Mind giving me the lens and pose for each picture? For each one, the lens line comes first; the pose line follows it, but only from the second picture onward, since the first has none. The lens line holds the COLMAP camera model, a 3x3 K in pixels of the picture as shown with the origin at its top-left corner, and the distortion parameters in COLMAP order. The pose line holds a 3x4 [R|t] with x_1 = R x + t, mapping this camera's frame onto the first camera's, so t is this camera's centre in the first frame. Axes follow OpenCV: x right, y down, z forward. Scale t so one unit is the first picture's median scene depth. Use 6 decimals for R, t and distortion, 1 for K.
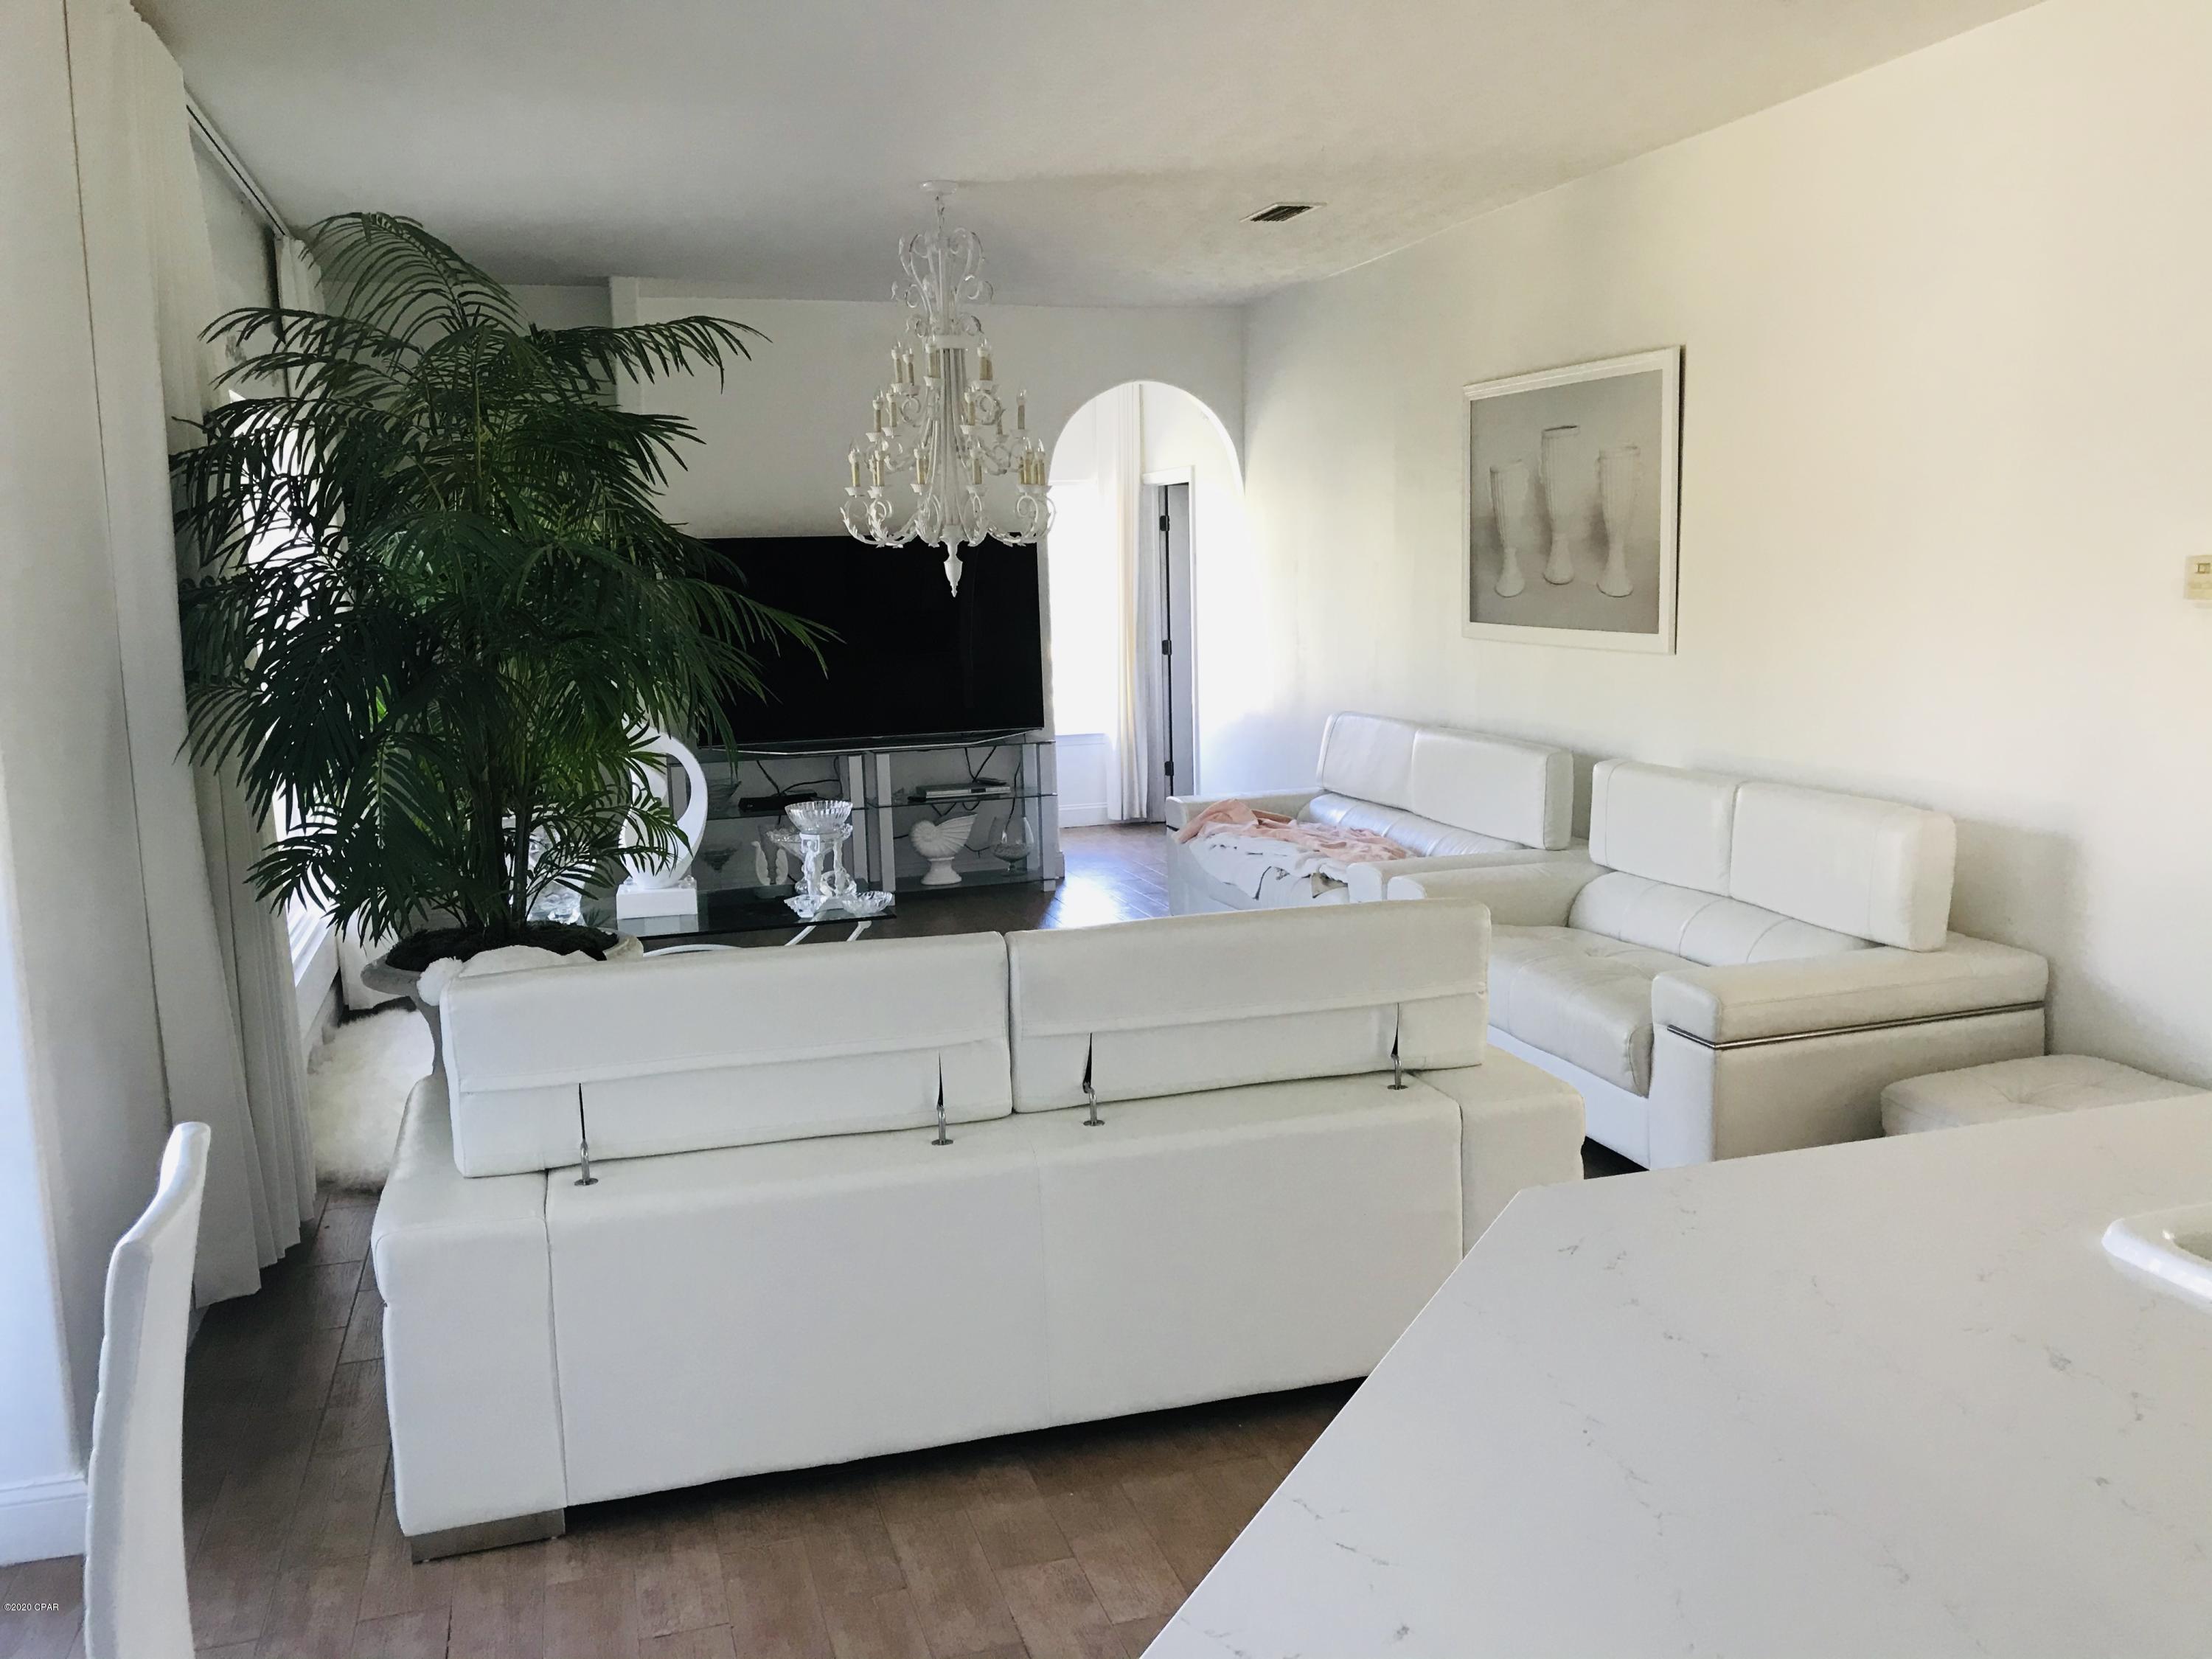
lens RADIAL K [[1809.2, 0, 1104.4], [0, 1809.2, 825.6], [0, 0, 1]] dist [0.117721, -0.255281]
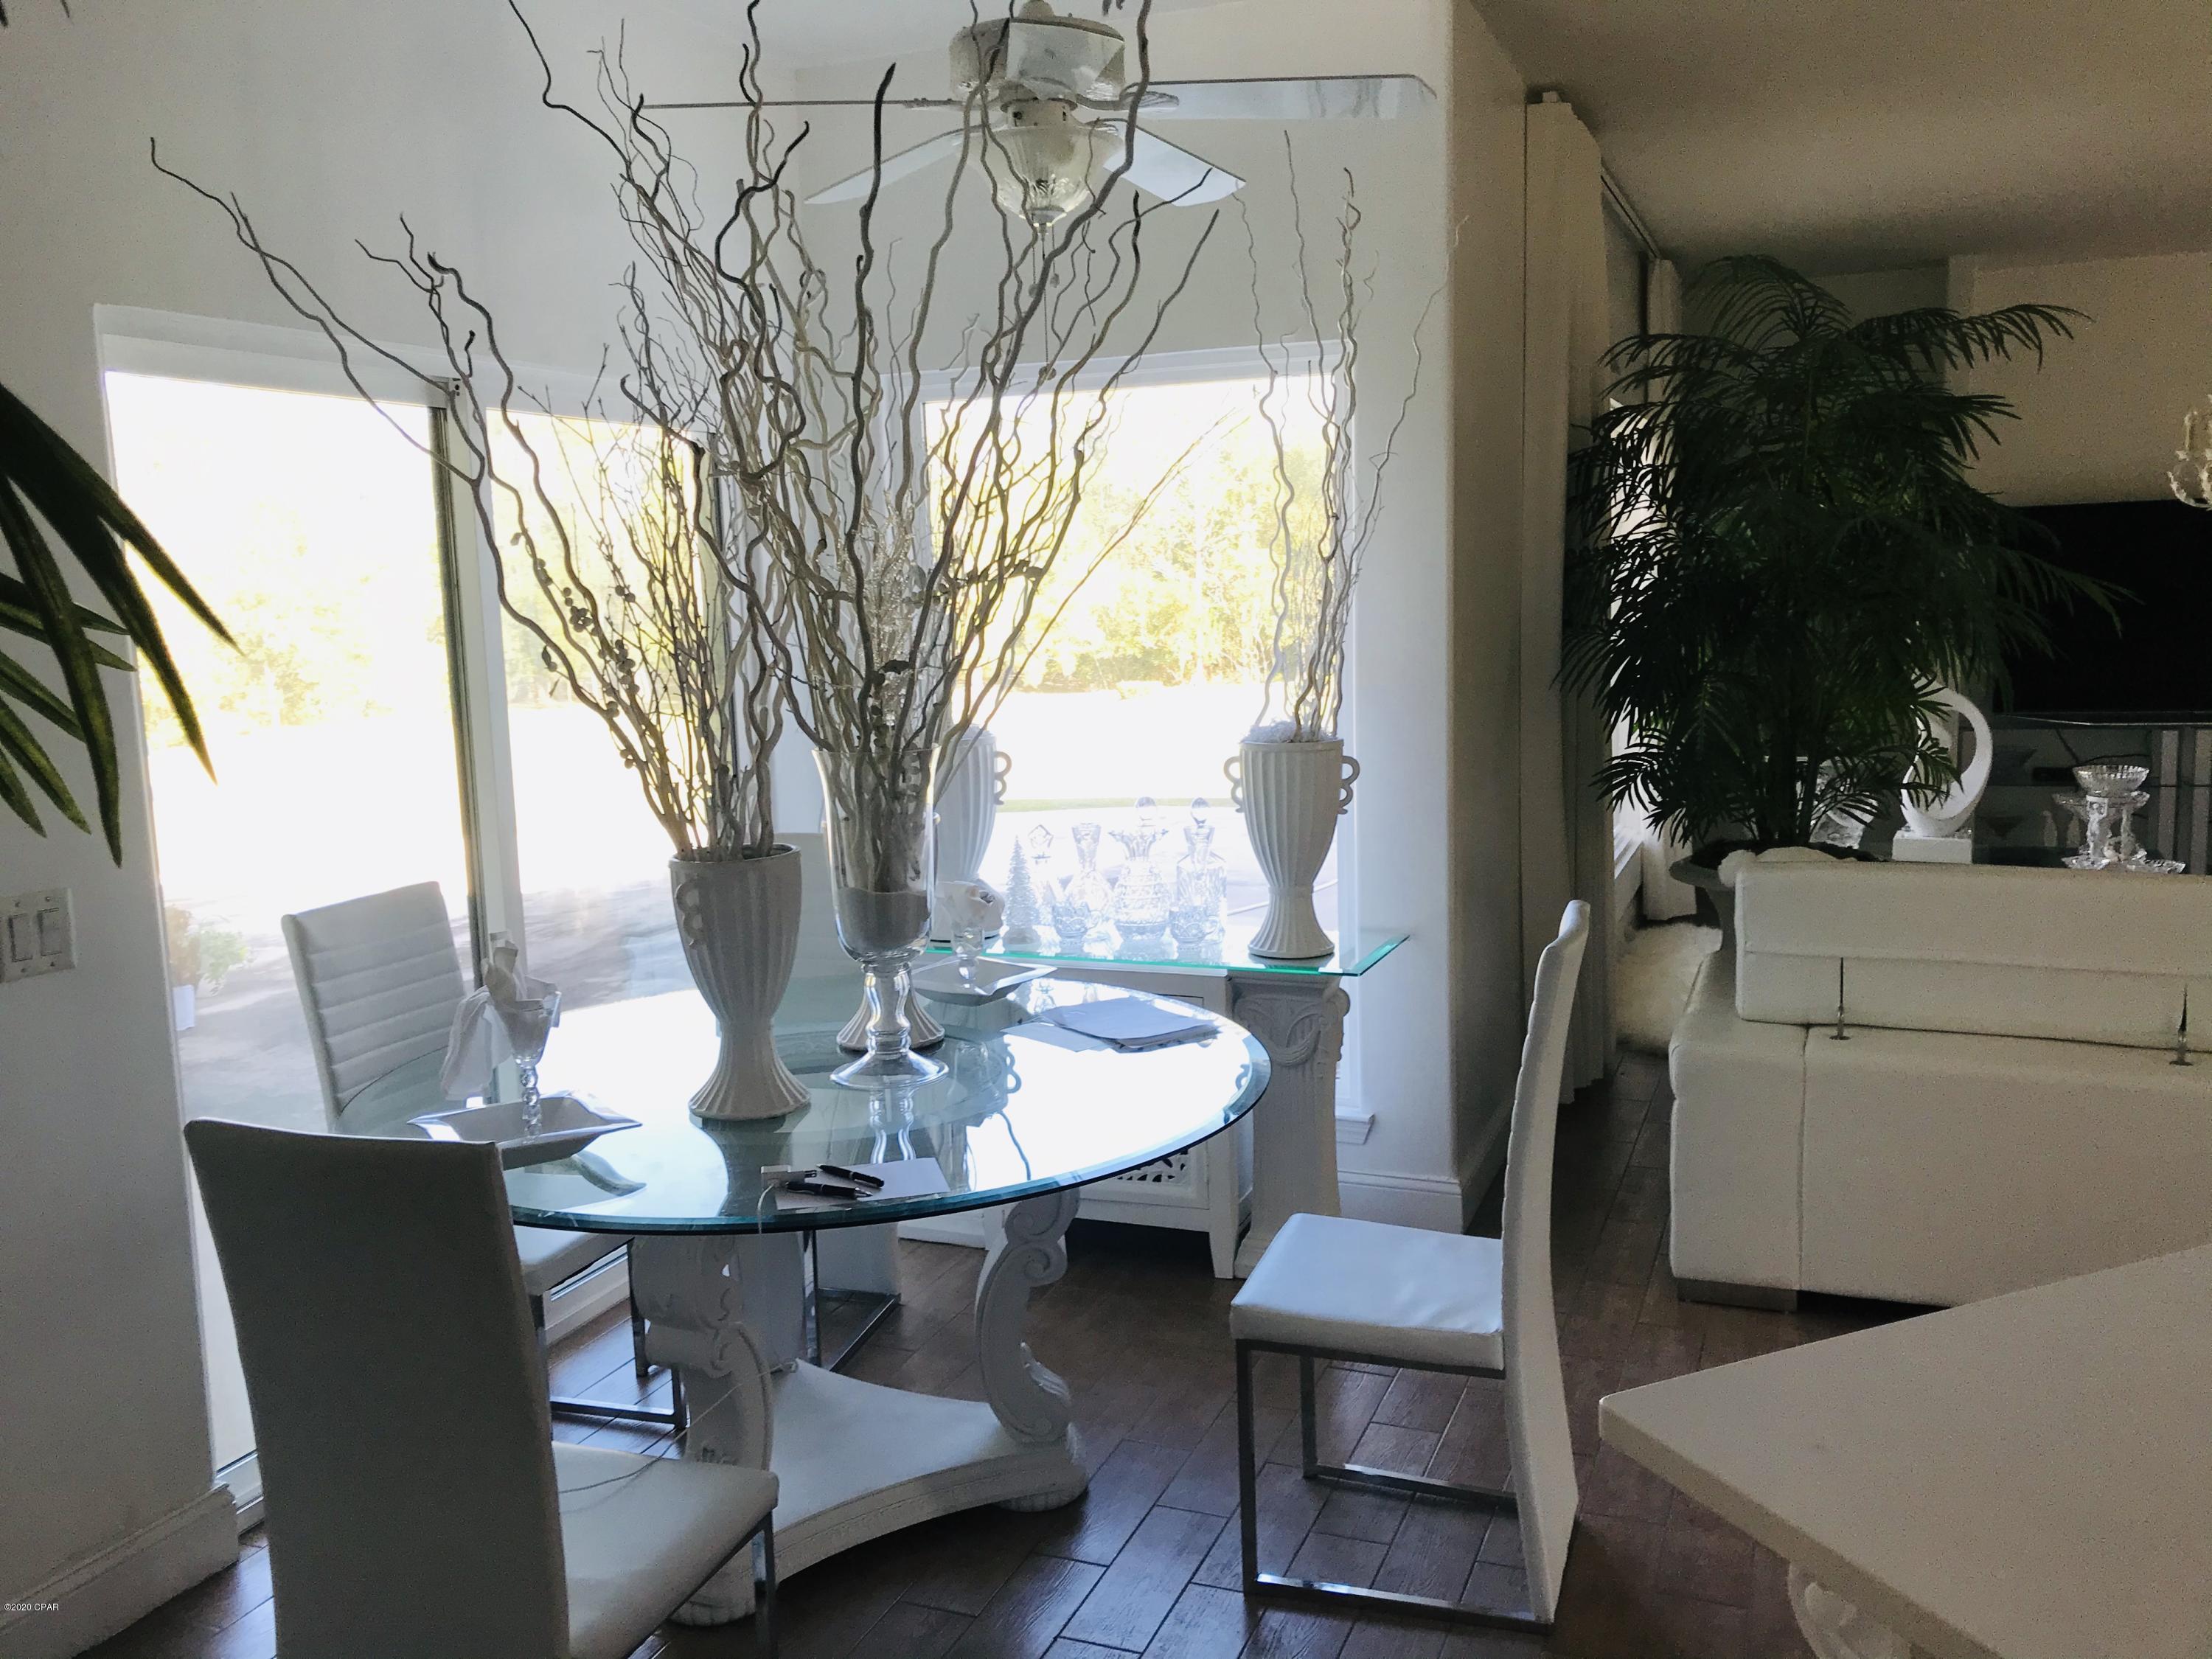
lens RADIAL K [[1803.2, 0, 1117.7], [0, 1803.2, 819.7], [0, 0, 1]] dist [0.008604, 0.007912]
pose [[0.778051, 0.088452, -0.621943, 0.049302], [-0.079929, 0.995930, 0.041648, 0.022937], [0.623096, 0.017307, 0.781954, -0.154810]]
